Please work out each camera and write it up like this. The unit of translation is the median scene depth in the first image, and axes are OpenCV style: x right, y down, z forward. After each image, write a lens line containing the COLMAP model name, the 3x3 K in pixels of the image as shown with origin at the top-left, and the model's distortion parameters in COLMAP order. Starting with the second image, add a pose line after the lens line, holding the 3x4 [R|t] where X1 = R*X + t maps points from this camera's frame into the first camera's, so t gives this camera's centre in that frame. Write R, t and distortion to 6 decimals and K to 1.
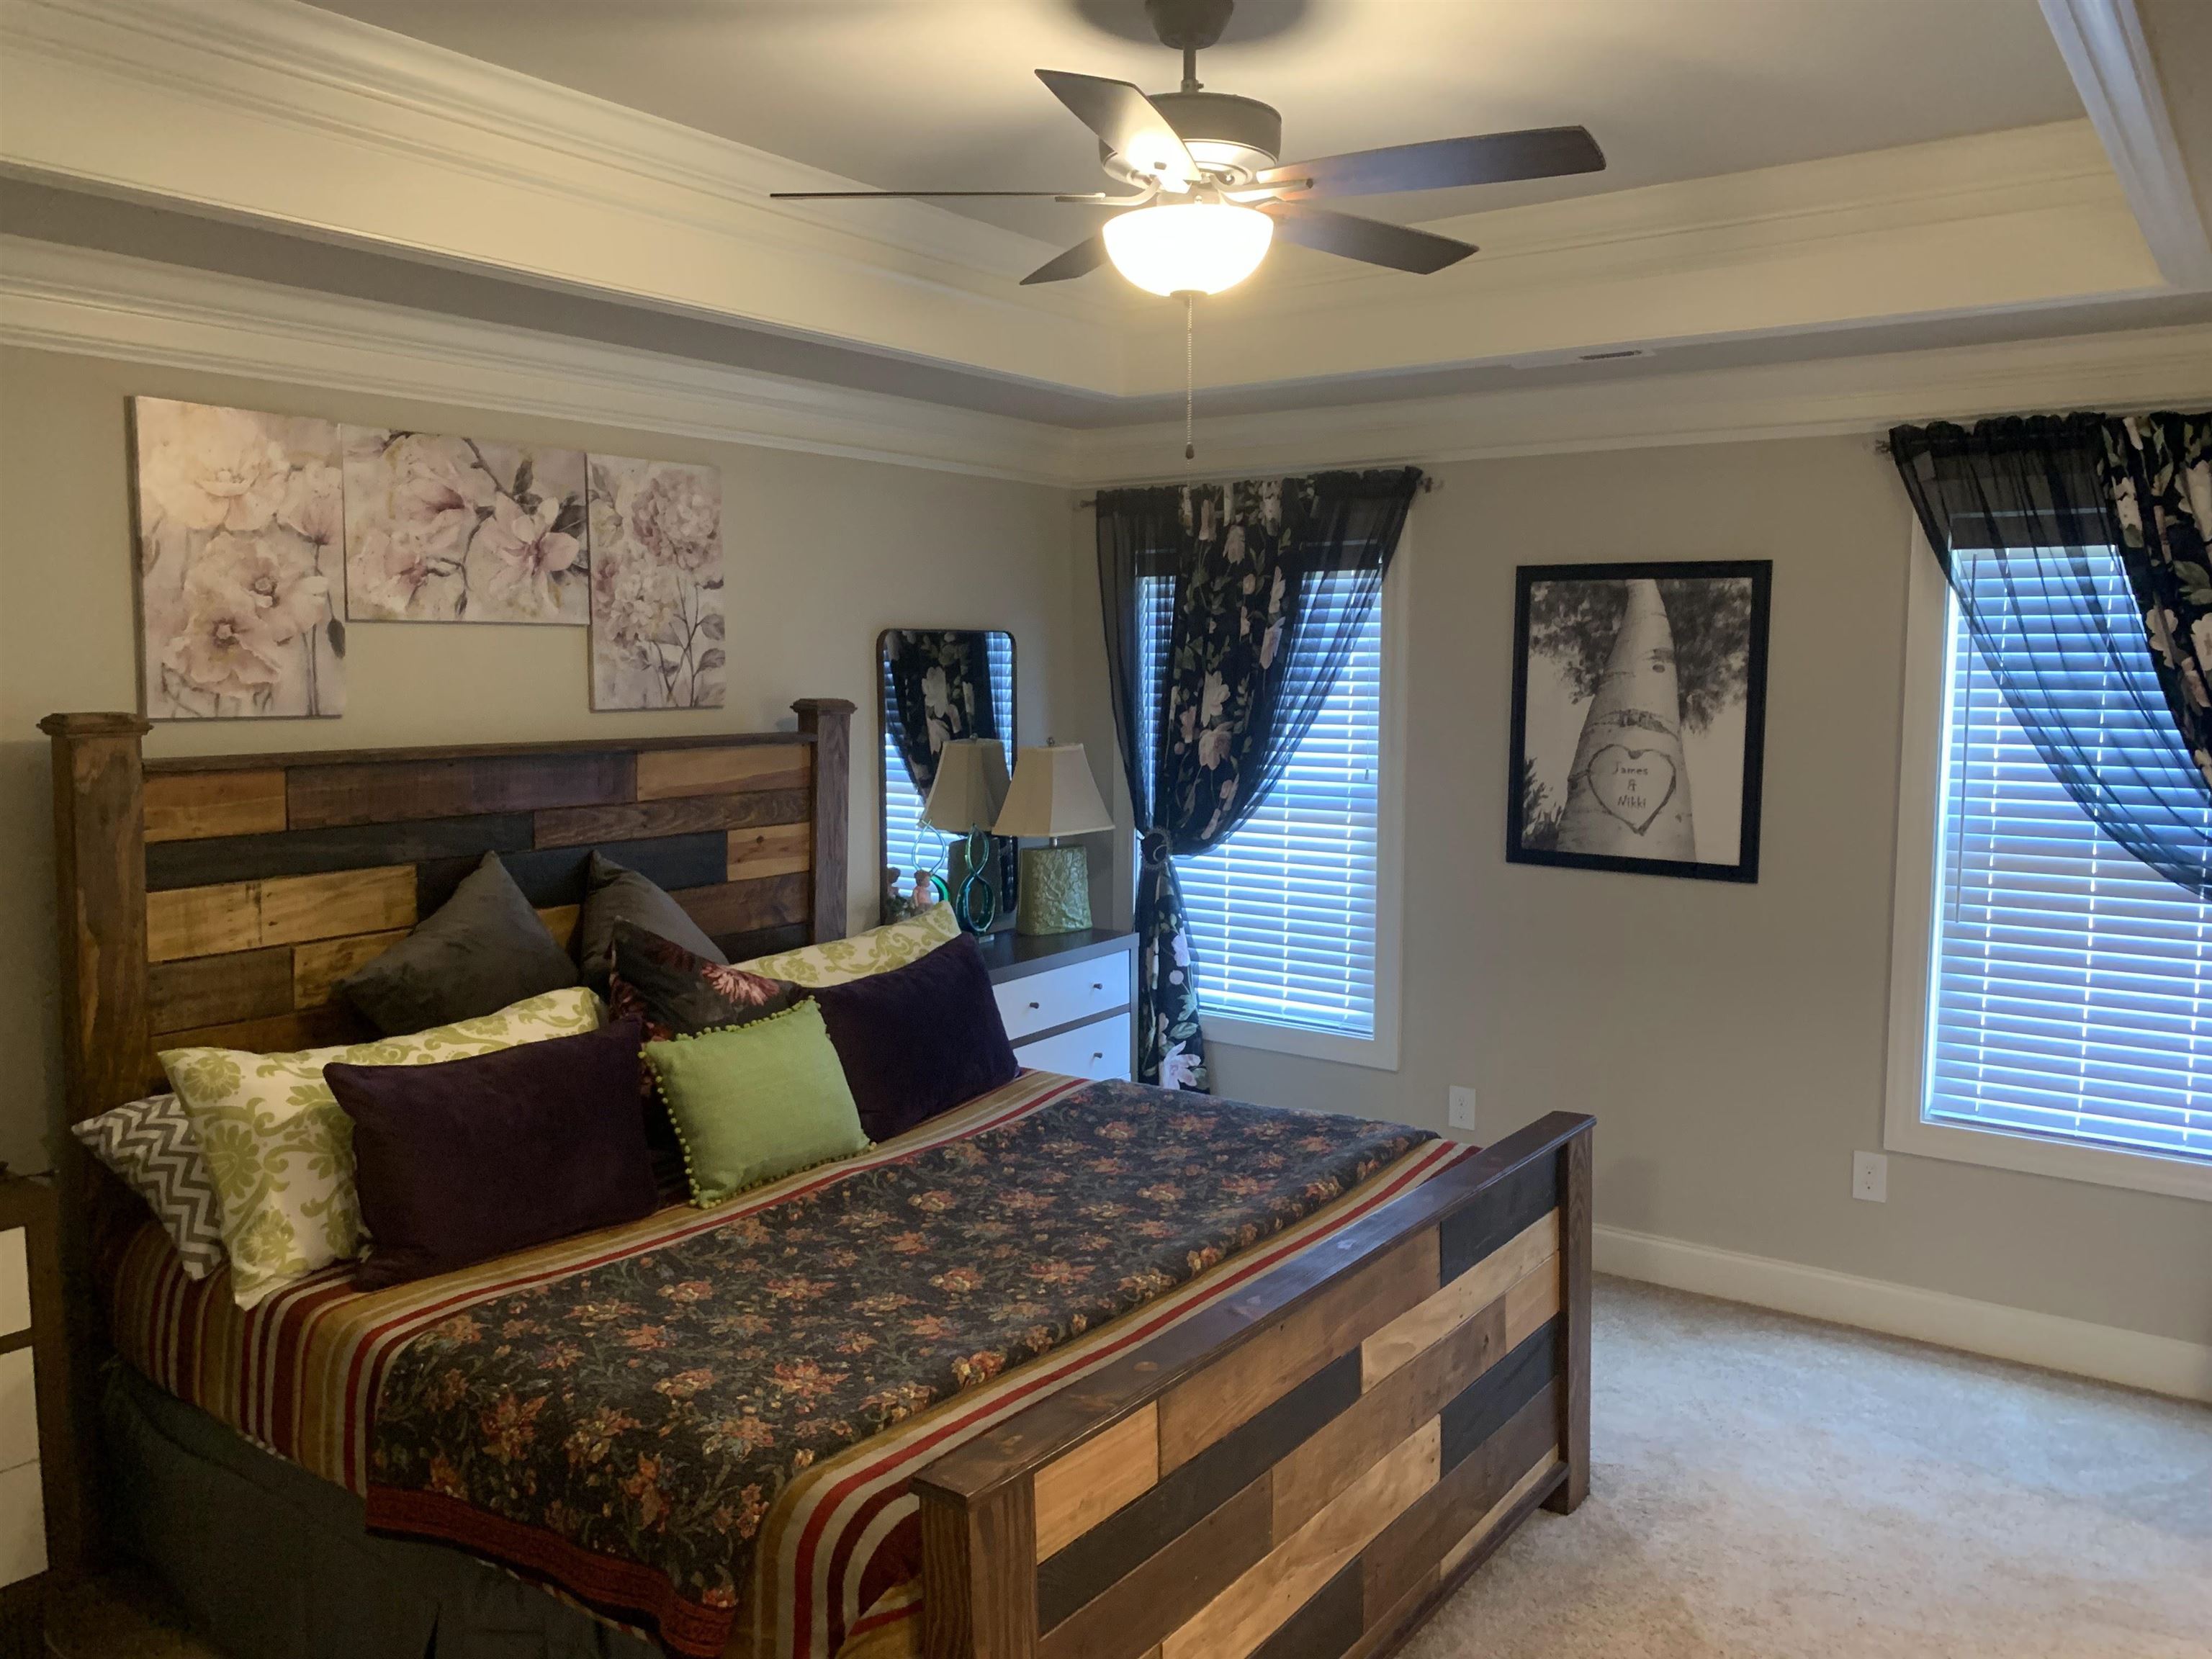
lens RADIAL K [[1706.4, 0, 1110.0], [0, 1706.4, 826.0], [0, 0, 1]] dist [0.045159, -0.072196]
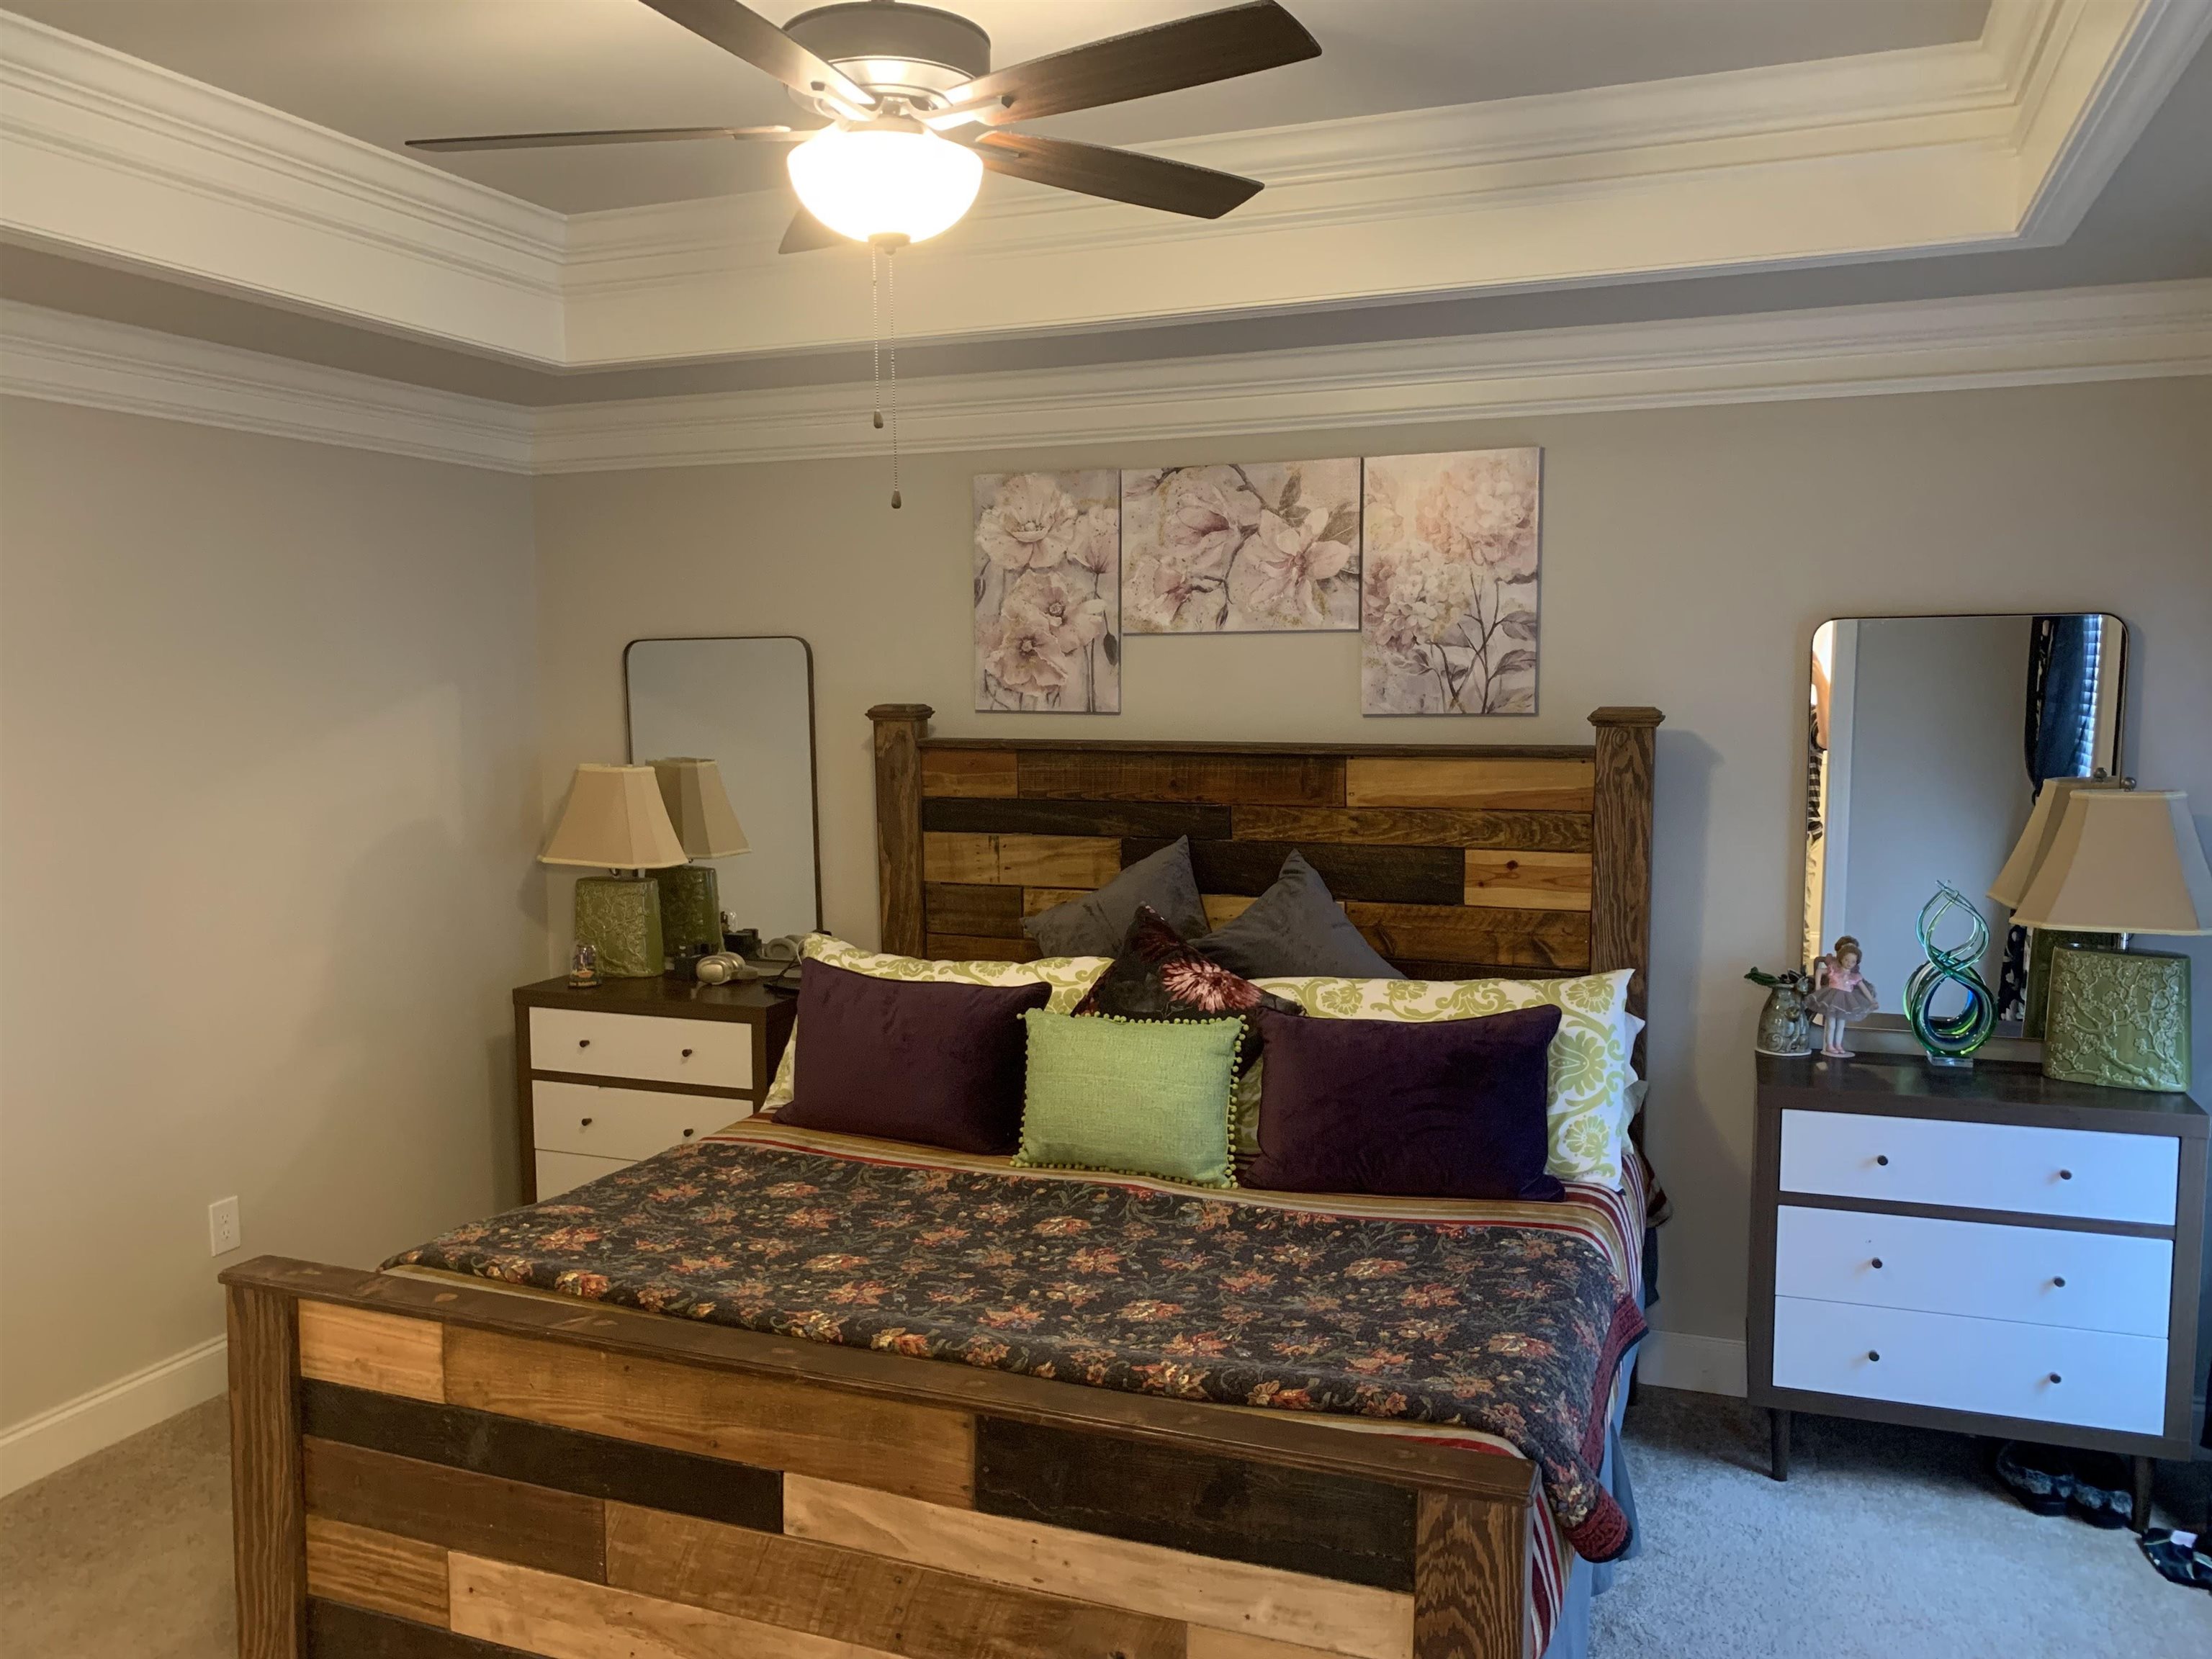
lens RADIAL K [[1706.4, 0, 1119.9], [0, 1706.4, 874.1], [0, 0, 1]] dist [0.045159, -0.072196]
pose [[0.235700, 0.116343, -0.964837, 0.744808], [-0.086711, 0.991366, 0.098359, -0.070181], [0.967950, 0.060479, 0.243753, 0.716116]]
